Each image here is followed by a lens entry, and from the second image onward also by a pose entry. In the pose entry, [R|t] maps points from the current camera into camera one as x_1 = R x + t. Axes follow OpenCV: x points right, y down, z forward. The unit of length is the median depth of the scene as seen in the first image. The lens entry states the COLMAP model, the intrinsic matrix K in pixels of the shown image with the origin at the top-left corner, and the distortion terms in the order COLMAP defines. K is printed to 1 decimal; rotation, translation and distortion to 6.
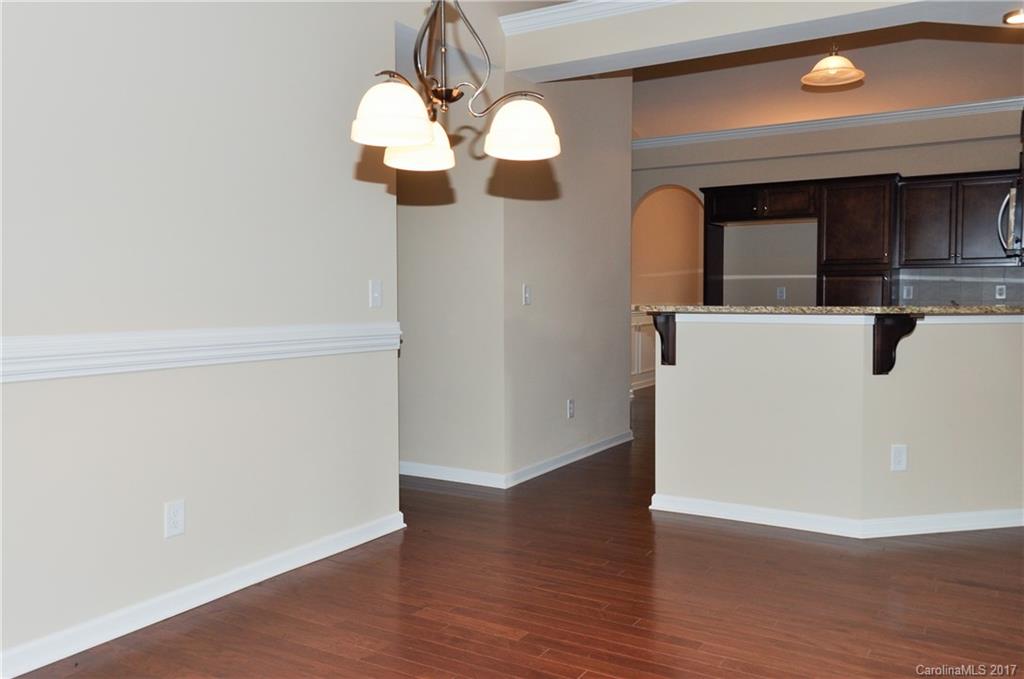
lens RADIAL K [[788.6, 0, 513.8], [0, 788.6, 341.9], [0, 0, 1]] dist [0.012384, 0.002466]
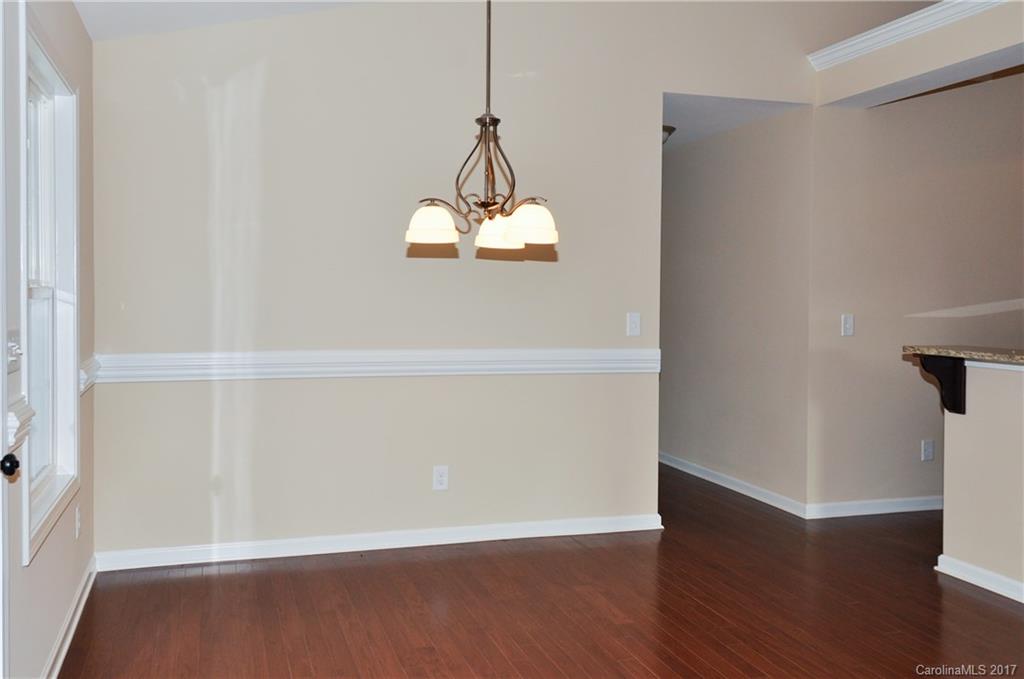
lens RADIAL K [[813.4, 0, 510.0], [0, 813.4, 322.7], [0, 0, 1]] dist [0.019106, -0.000426]
pose [[0.759280, 0.040064, -0.649530, 0.453777], [-0.056854, 0.998371, -0.004879, -0.044331], [0.648276, 0.040633, 0.760320, -0.047779]]
